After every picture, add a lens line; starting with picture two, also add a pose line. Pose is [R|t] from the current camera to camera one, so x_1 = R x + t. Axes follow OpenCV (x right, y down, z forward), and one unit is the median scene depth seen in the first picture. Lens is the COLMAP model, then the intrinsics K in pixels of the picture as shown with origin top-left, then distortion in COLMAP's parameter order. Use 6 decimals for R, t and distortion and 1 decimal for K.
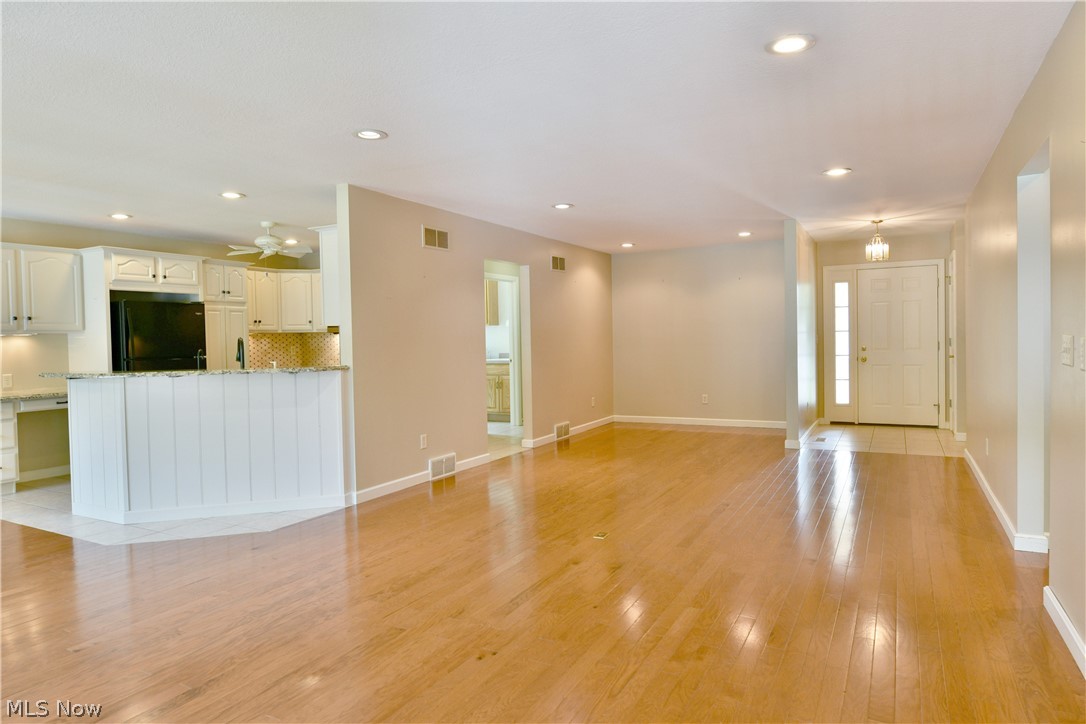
lens RADIAL K [[661.2, 0, 539.8], [0, 661.2, 357.0], [0, 0, 1]] dist [-0.010741, -0.007366]
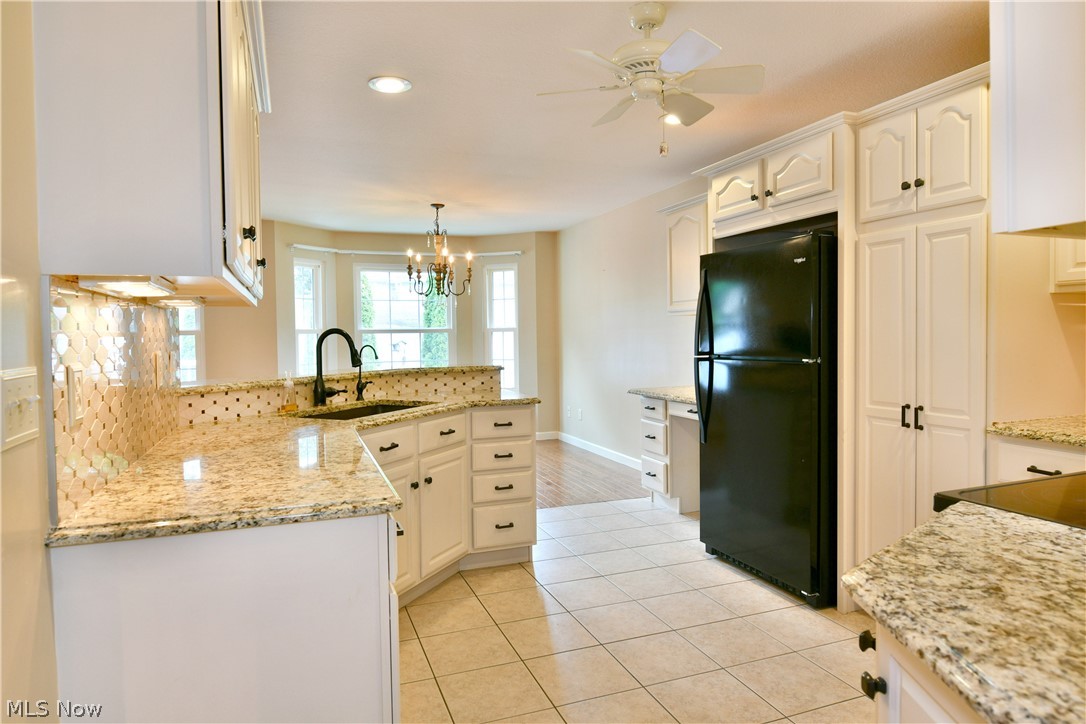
lens RADIAL K [[661.2, 0, 537.0], [0, 661.2, 356.5], [0, 0, 1]] dist [-0.010741, -0.007366]
pose [[-0.656739, 0.053908, -0.752189, -0.085434], [0.005604, 0.997763, 0.066615, -0.036873], [0.754097, 0.039533, -0.655572, 1.304132]]
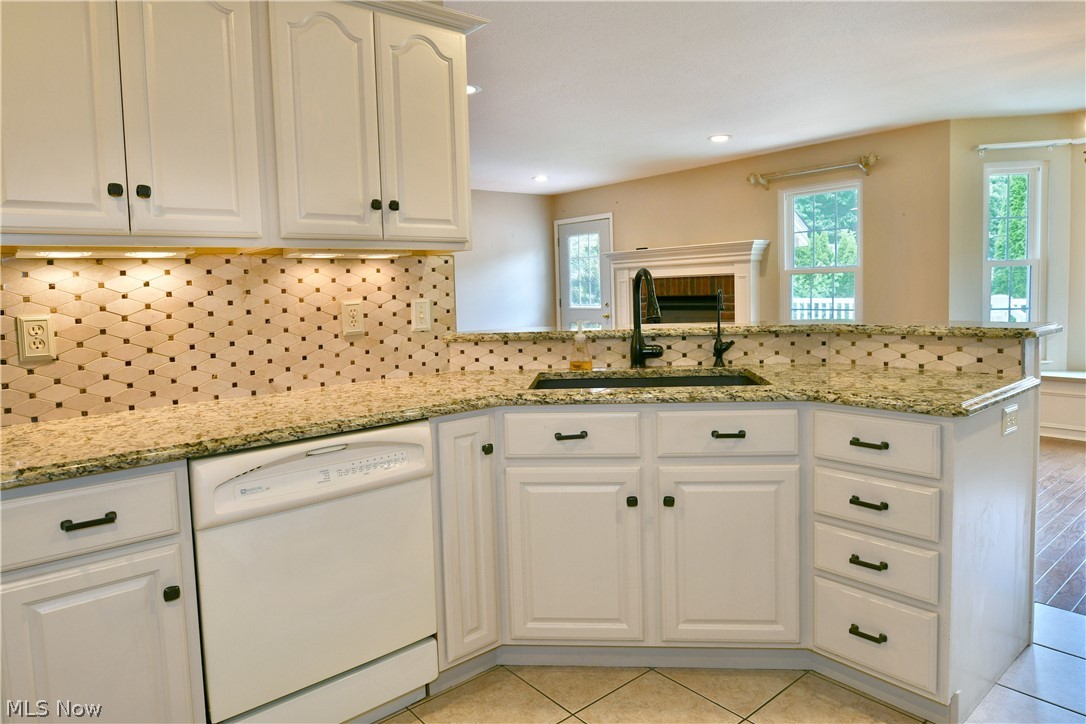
lens RADIAL K [[661.2, 0, 537.6], [0, 661.2, 332.6], [0, 0, 1]] dist [-0.010741, -0.007366]
pose [[-0.923444, 0.025233, 0.382902, -0.471050], [0.061878, 0.994569, 0.083691, -0.023776], [-0.378710, 0.100977, -0.919990, 1.232405]]
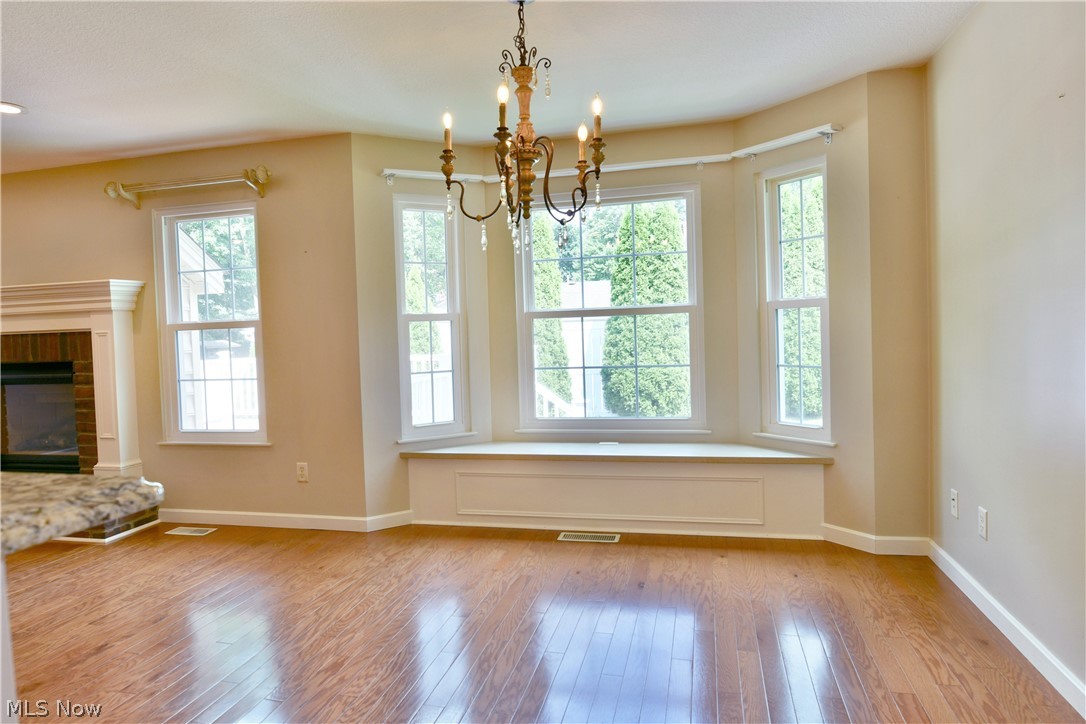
lens RADIAL K [[661.2, 0, 537.0], [0, 661.2, 350.9], [0, 0, 1]] dist [-0.010741, -0.007366]
pose [[-0.964599, 0.062912, -0.256109, -0.639440], [0.047112, 0.996615, 0.067375, -0.011081], [0.259480, 0.052924, -0.964297, 0.928111]]
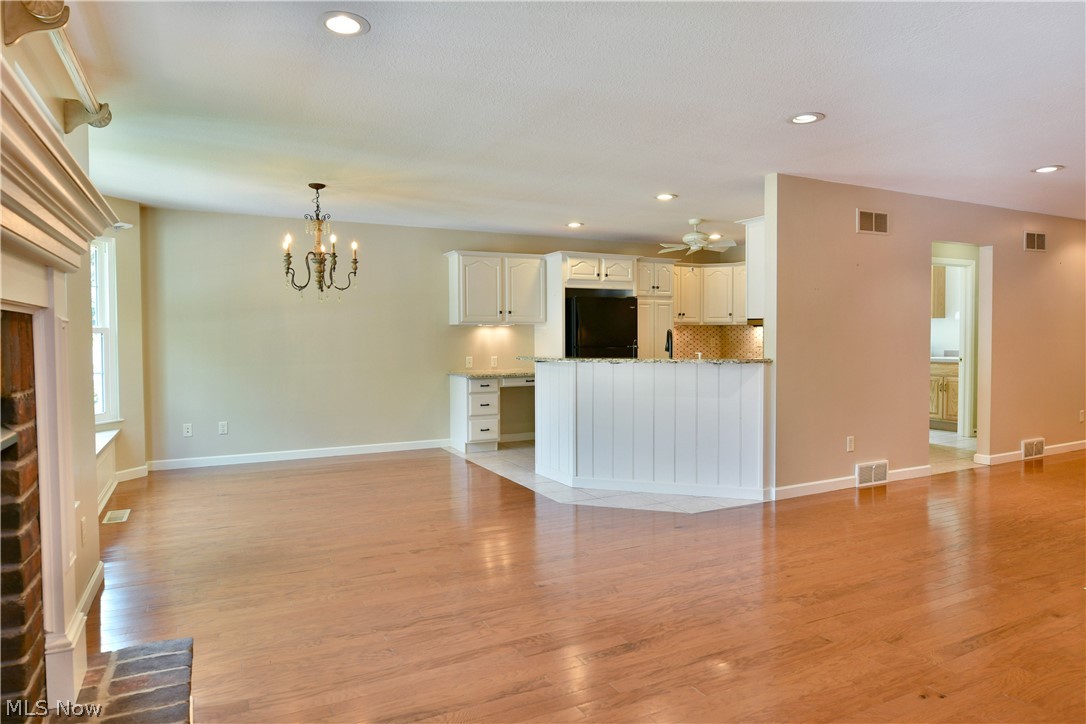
lens RADIAL K [[661.2, 0, 538.3], [0, 661.2, 356.1], [0, 0, 1]] dist [-0.010741, -0.007366]
pose [[0.820526, 0.032006, -0.570712, -0.011616], [-0.026572, 0.999488, 0.017849, 0.000555], [0.570991, 0.000519, 0.820956, -0.003807]]
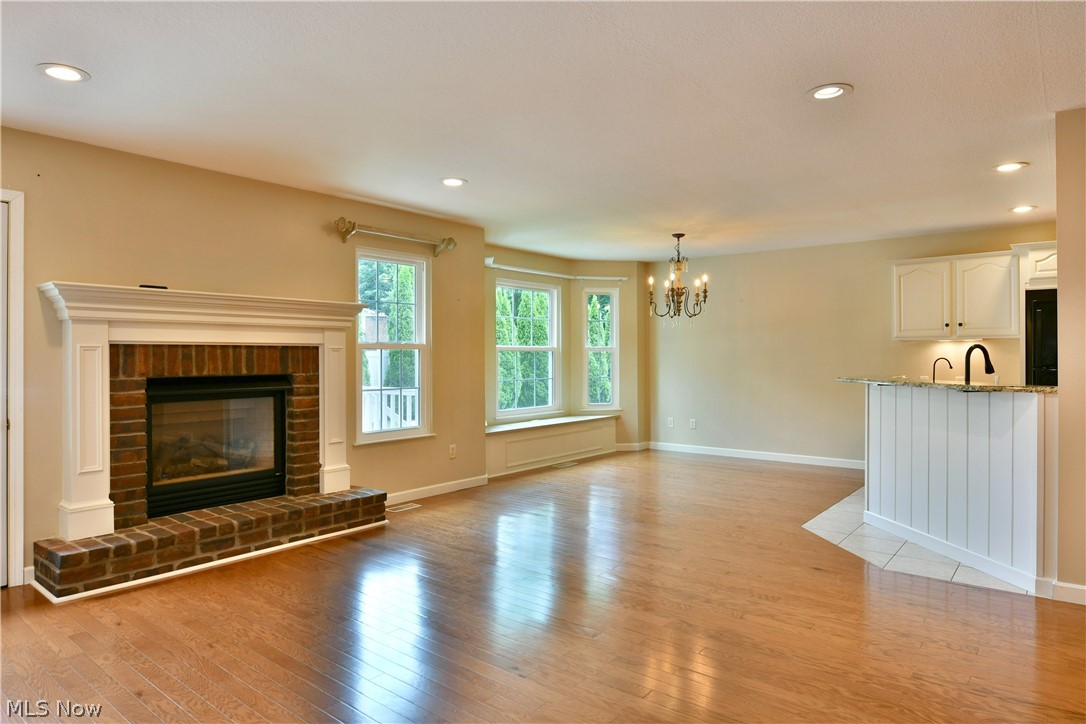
lens RADIAL K [[661.2, 0, 545.5], [0, 661.2, 360.6], [0, 0, 1]] dist [-0.010741, -0.007366]
pose [[-0.174185, 0.028029, -0.984314, 0.372322], [-0.020417, 0.999277, 0.032068, -0.020671], [0.984501, 0.025683, -0.173486, 0.511074]]
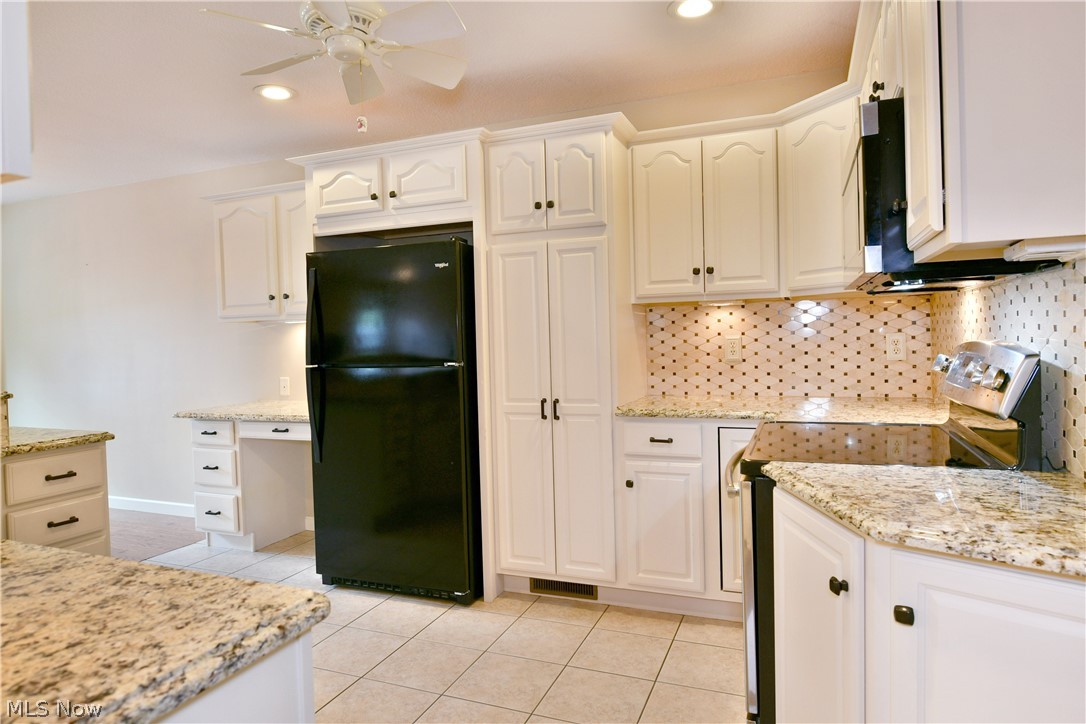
lens RADIAL K [[661.2, 0, 540.3], [0, 661.2, 357.4], [0, 0, 1]] dist [-0.010741, -0.007366]
pose [[0.114800, 0.046624, -0.992294, -0.082917], [-0.004409, 0.998912, 0.046424, -0.028604], [0.993379, -0.000954, 0.114881, 1.144413]]
